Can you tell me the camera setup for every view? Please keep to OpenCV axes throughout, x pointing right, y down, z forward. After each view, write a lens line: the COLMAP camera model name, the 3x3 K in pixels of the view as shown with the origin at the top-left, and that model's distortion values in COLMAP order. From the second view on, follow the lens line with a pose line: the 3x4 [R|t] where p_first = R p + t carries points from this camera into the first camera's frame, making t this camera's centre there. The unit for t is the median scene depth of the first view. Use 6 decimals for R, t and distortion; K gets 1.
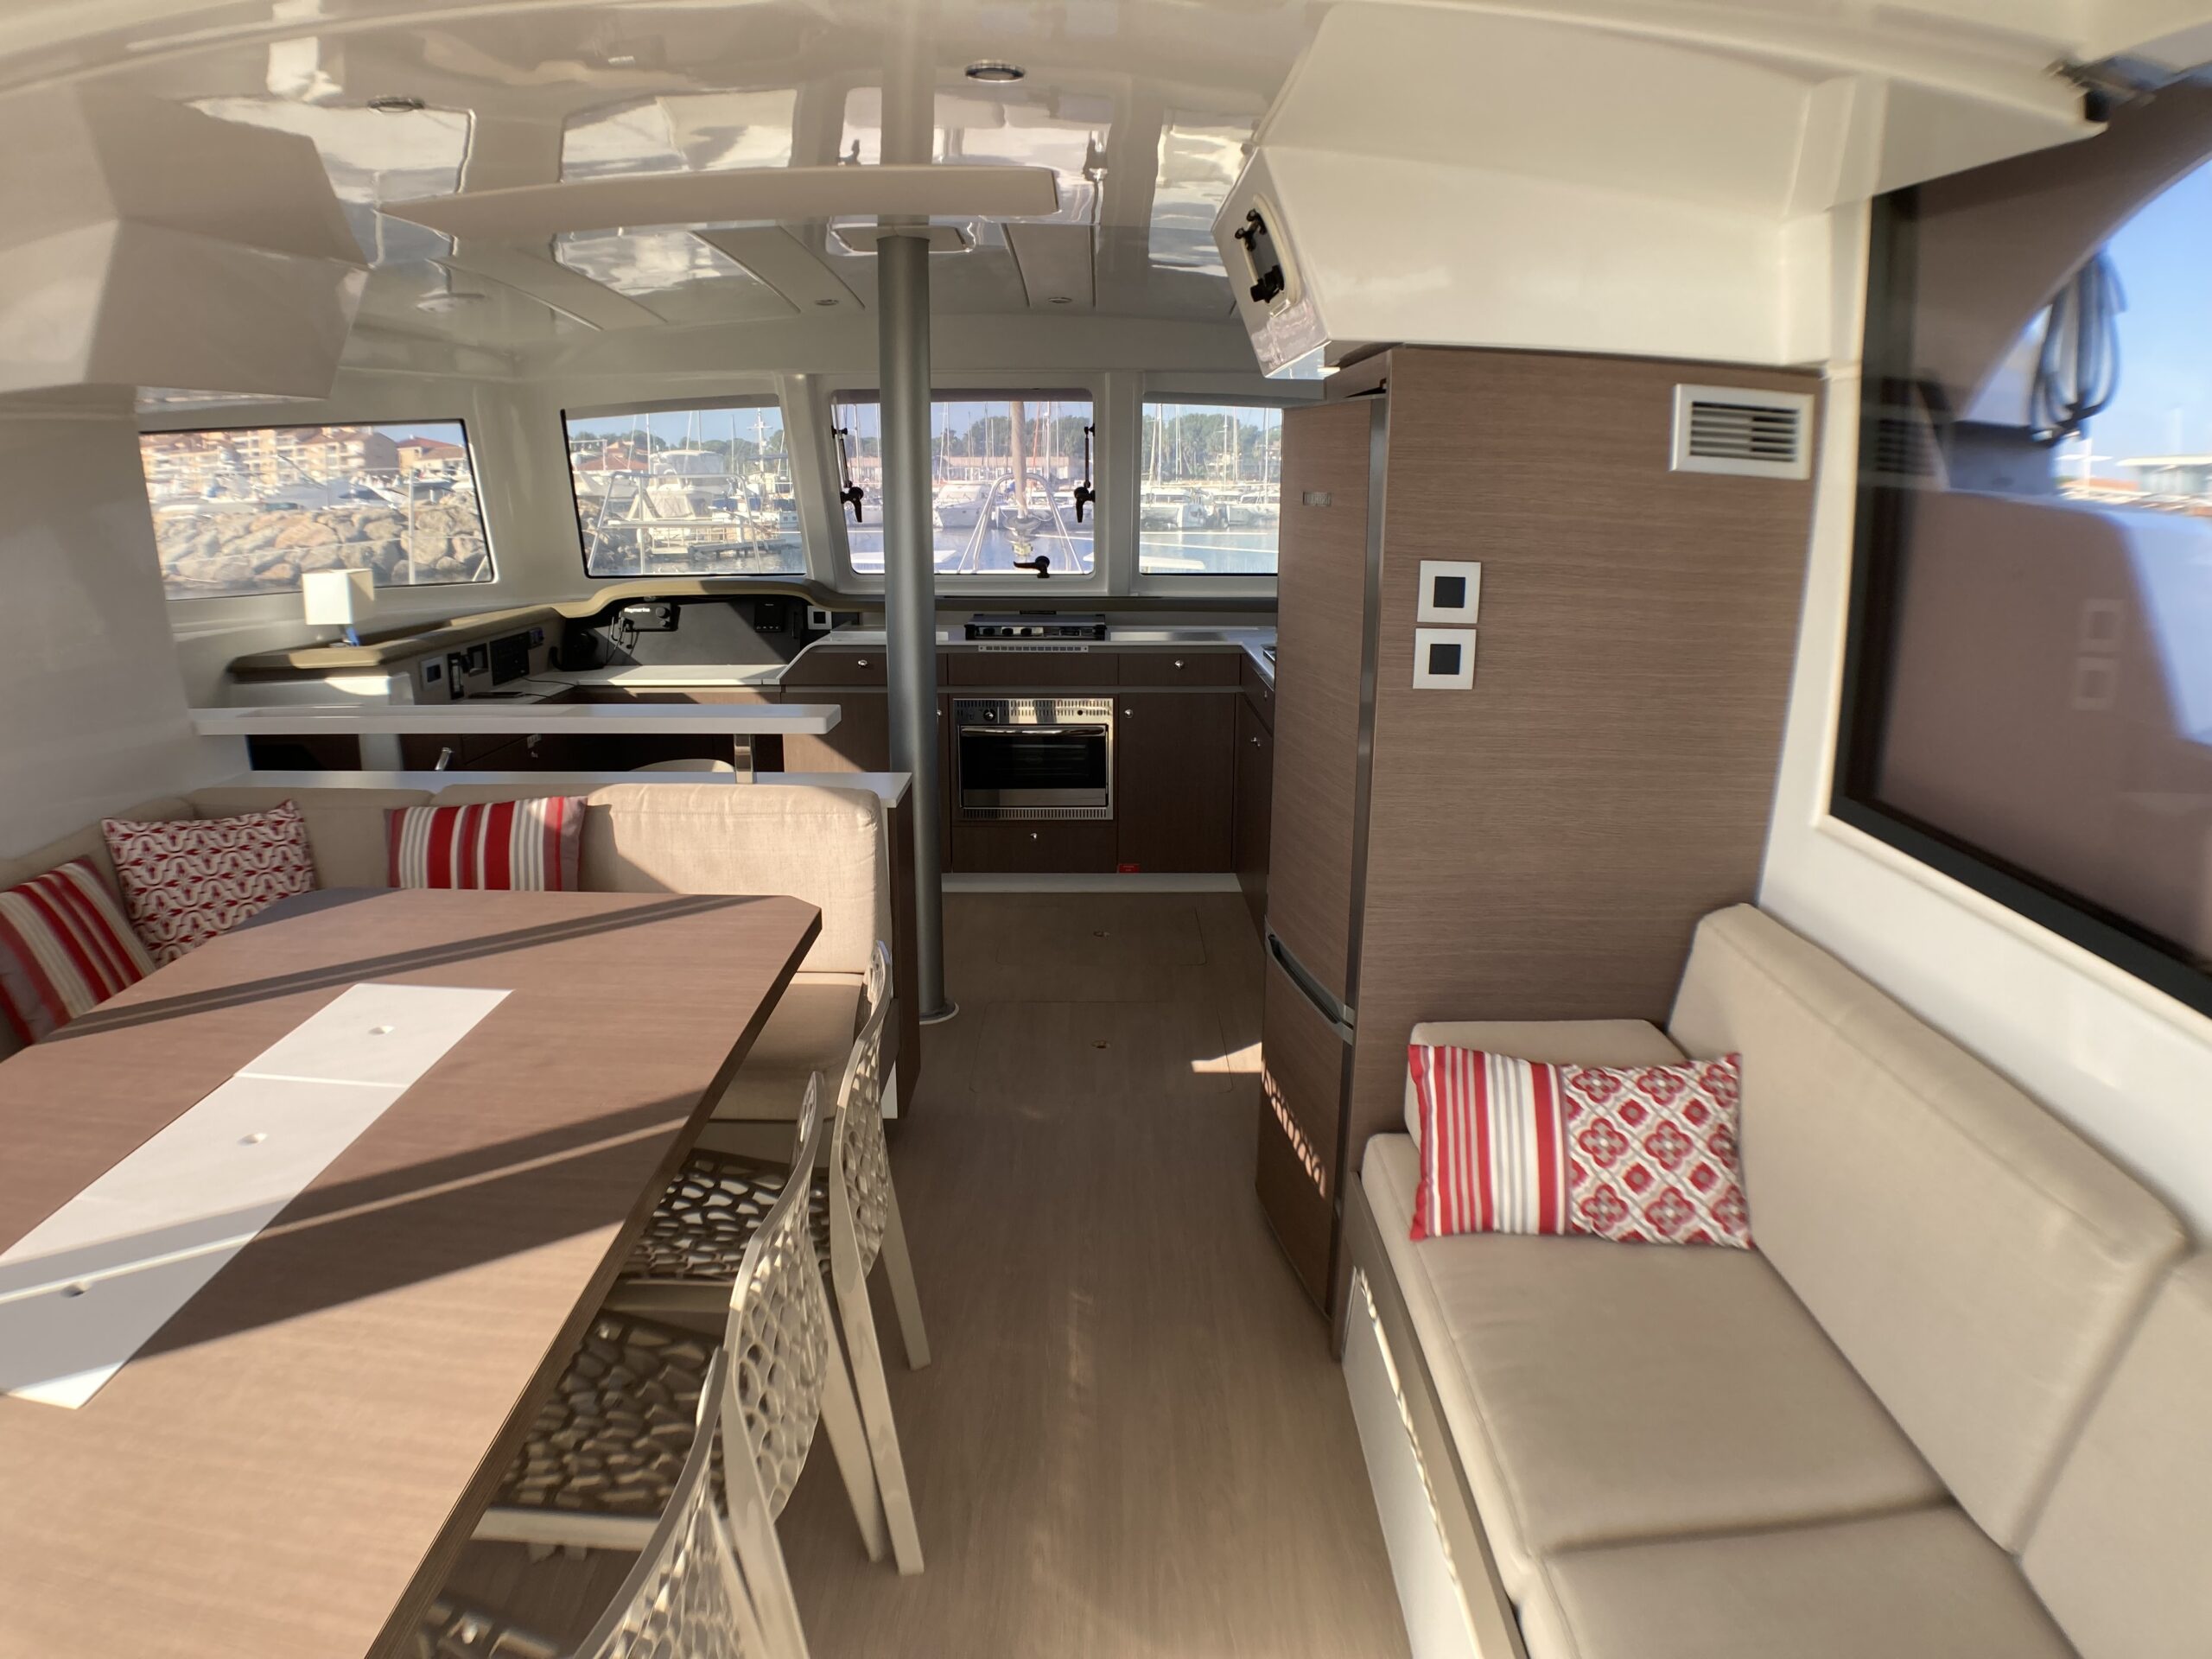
lens RADIAL K [[1402.3, 0, 1107.5], [0, 1402.3, 817.4], [0, 0, 1]] dist [-0.178012, 0.007161]
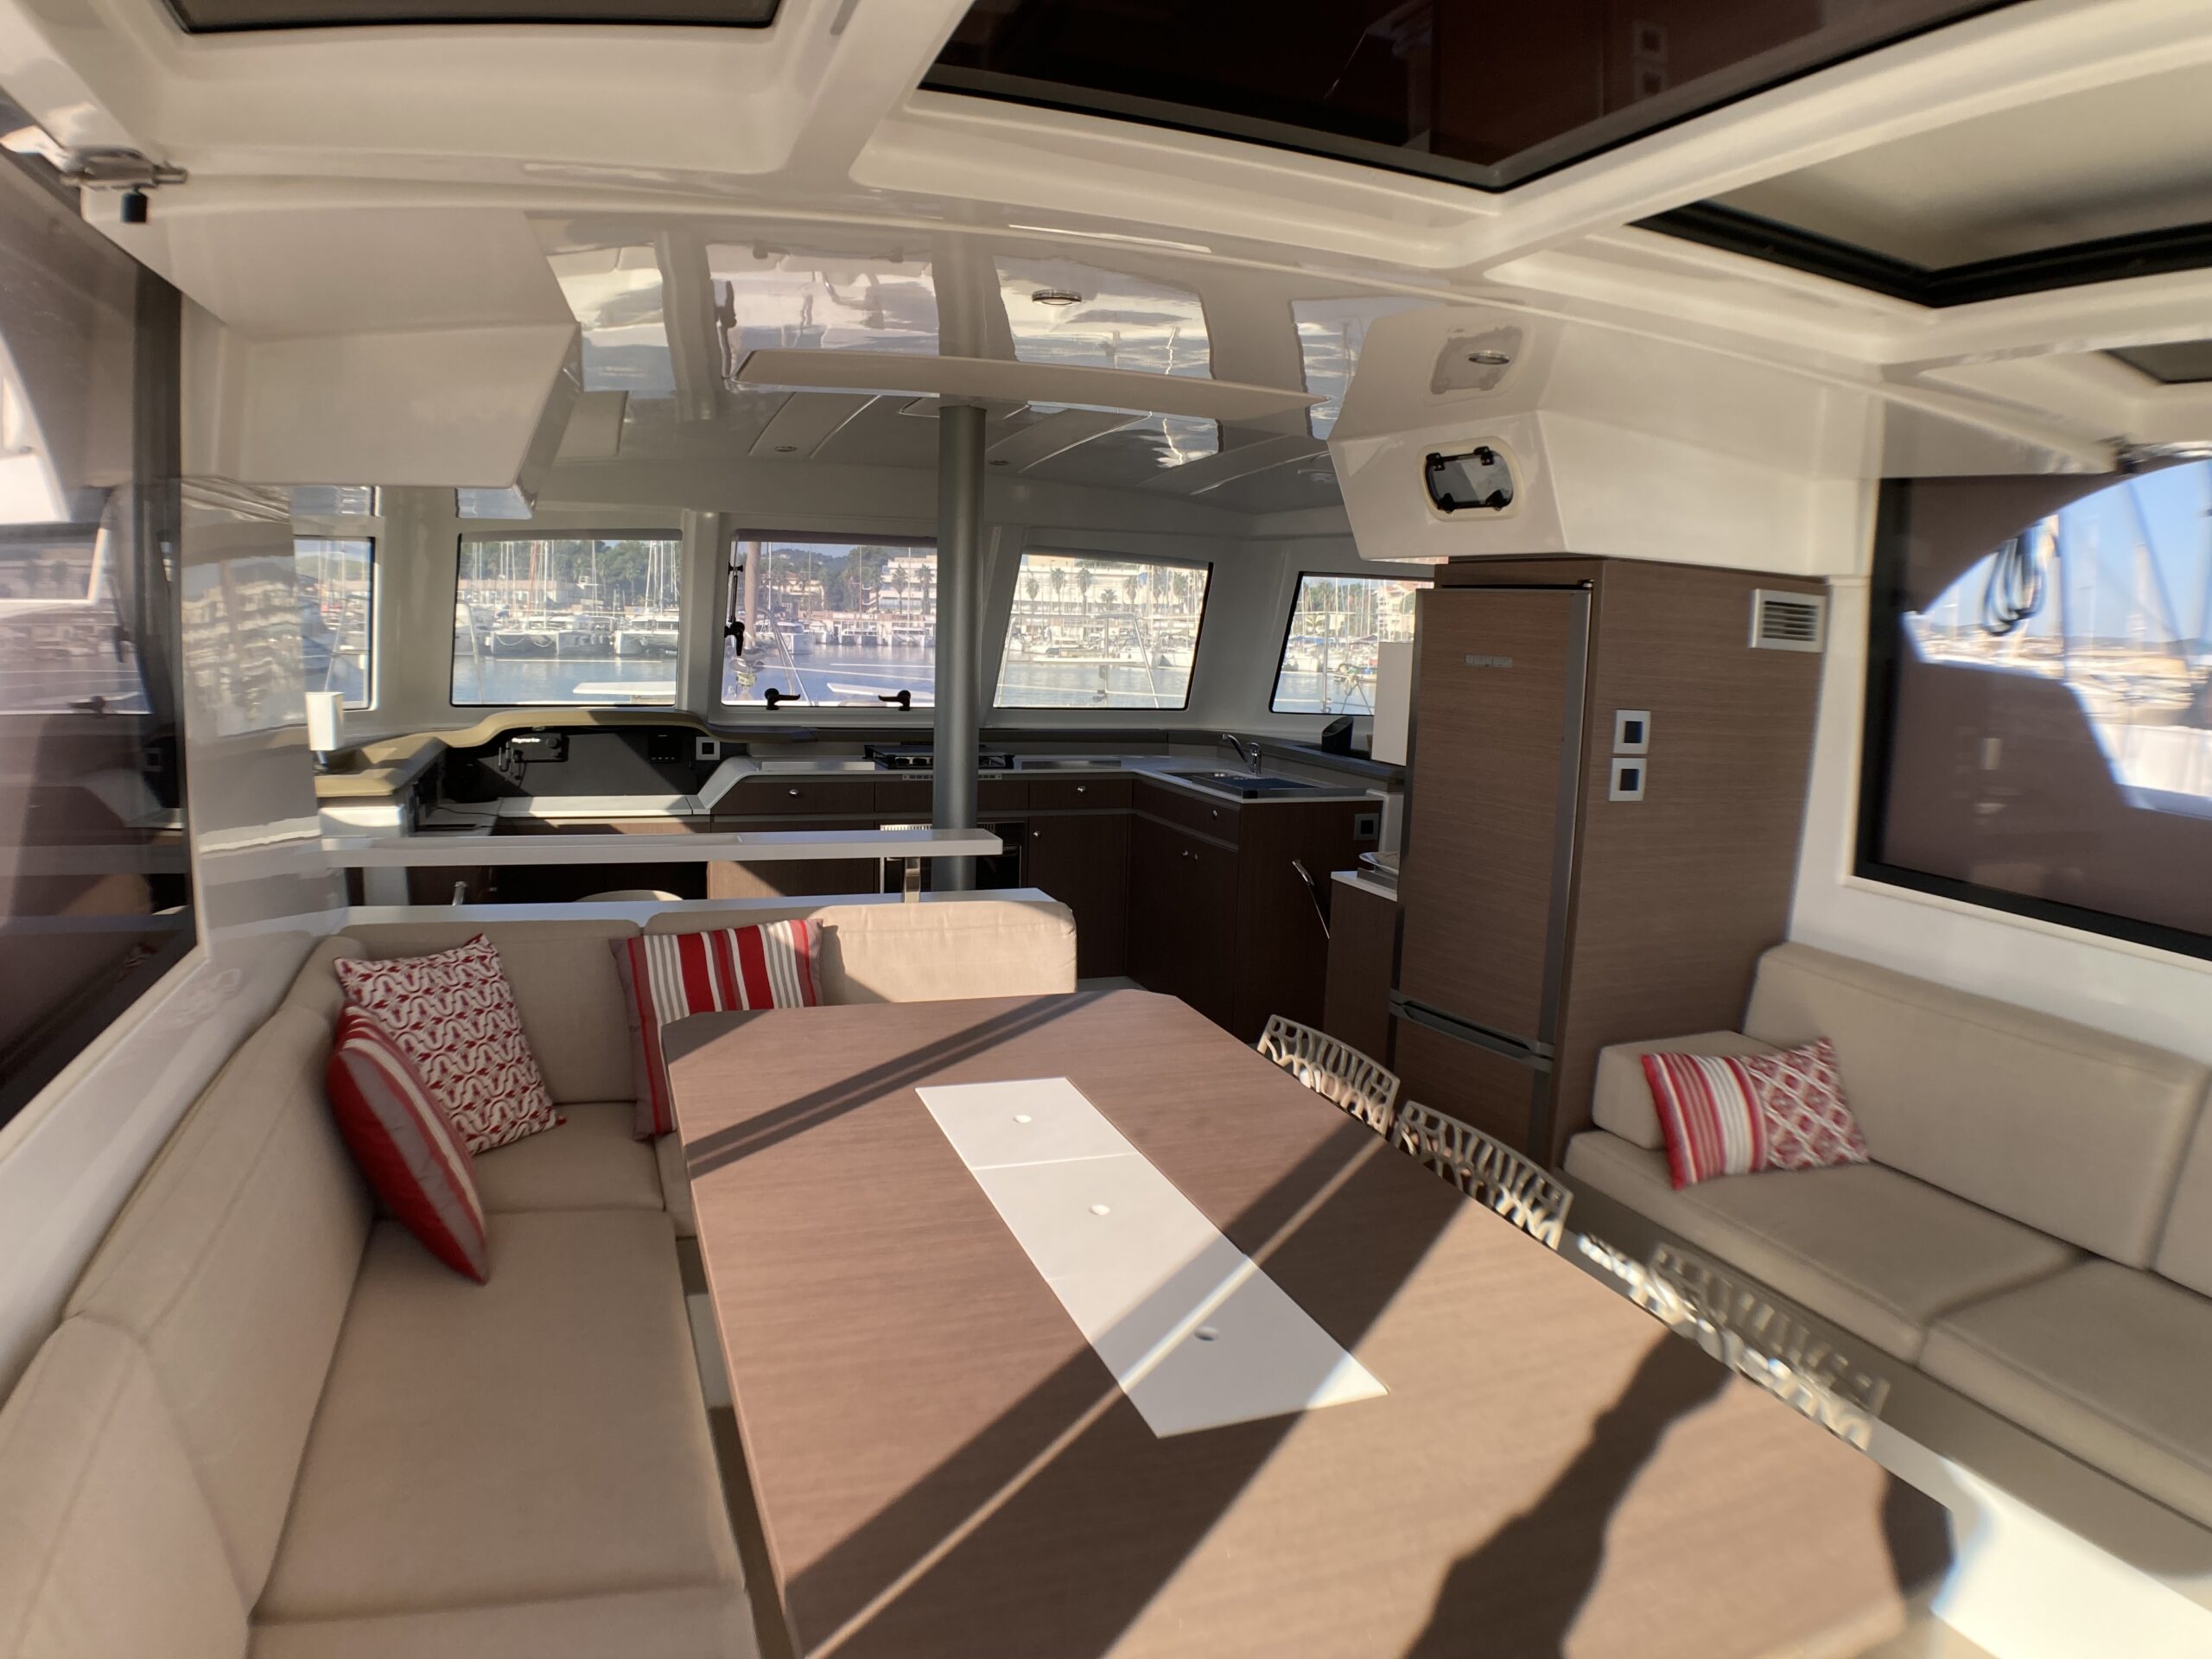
lens RADIAL K [[1402.3, 0, 1107.5], [0, 1402.3, 817.4], [0, 0, 1]] dist [-0.178012, 0.007161]
pose [[0.936186, -0.022171, 0.350806, -0.540504], [0.053385, 0.995400, -0.079557, 0.004436], [-0.347428, 0.093208, 0.933063, -0.078555]]
